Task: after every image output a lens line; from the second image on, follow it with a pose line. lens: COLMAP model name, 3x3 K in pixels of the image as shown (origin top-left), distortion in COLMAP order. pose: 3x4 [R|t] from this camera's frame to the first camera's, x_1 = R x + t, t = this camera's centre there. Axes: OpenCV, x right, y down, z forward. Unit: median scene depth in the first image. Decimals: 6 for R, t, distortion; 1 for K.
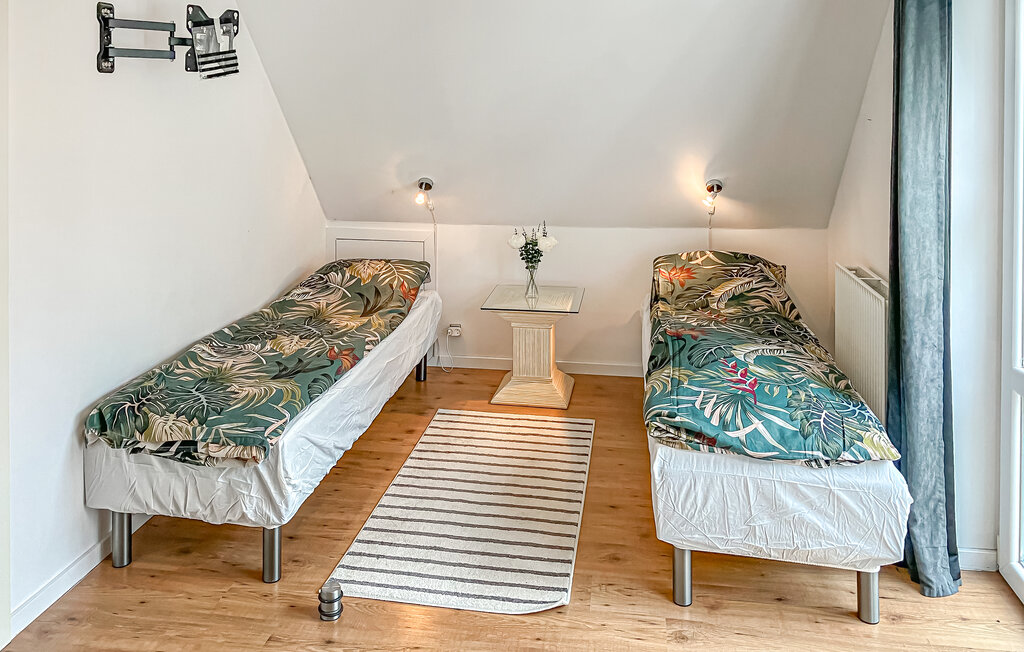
lens RADIAL K [[783.0, 0, 512.0], [0, 783.0, 326.0], [0, 0, 1]] dist [0.027881, -0.005046]
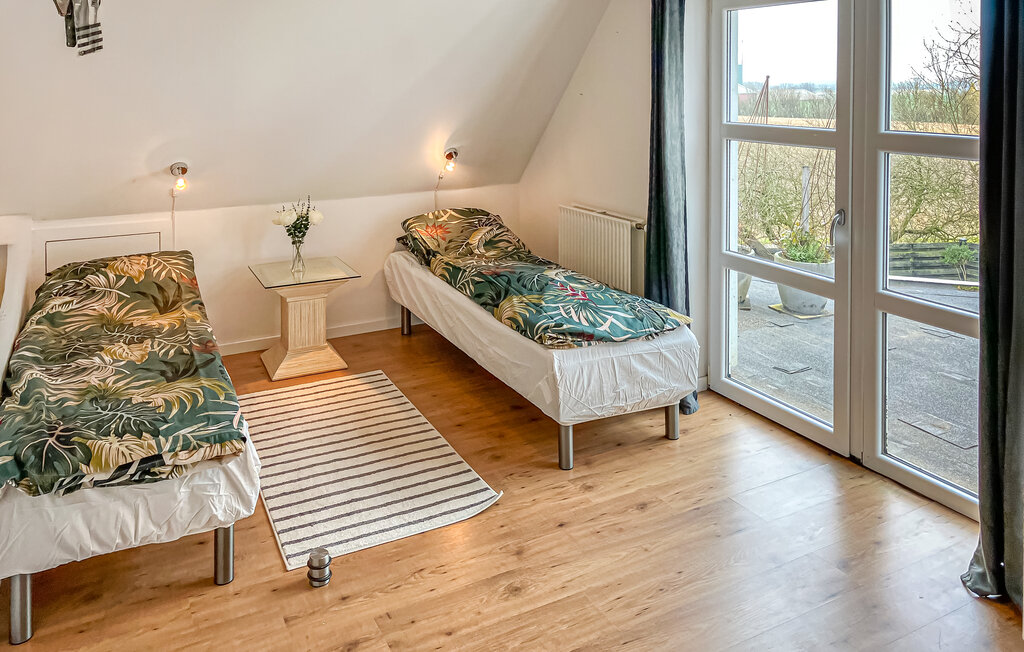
lens RADIAL K [[729.5, 0, 512.0], [0, 729.5, 326.0], [0, 0, 1]] dist [0.085941, -0.064634]
pose [[0.803574, -0.194700, 0.562459, -0.514459], [0.173005, 0.980589, 0.092271, -0.010134], [-0.569506, 0.023162, 0.821660, 0.042256]]
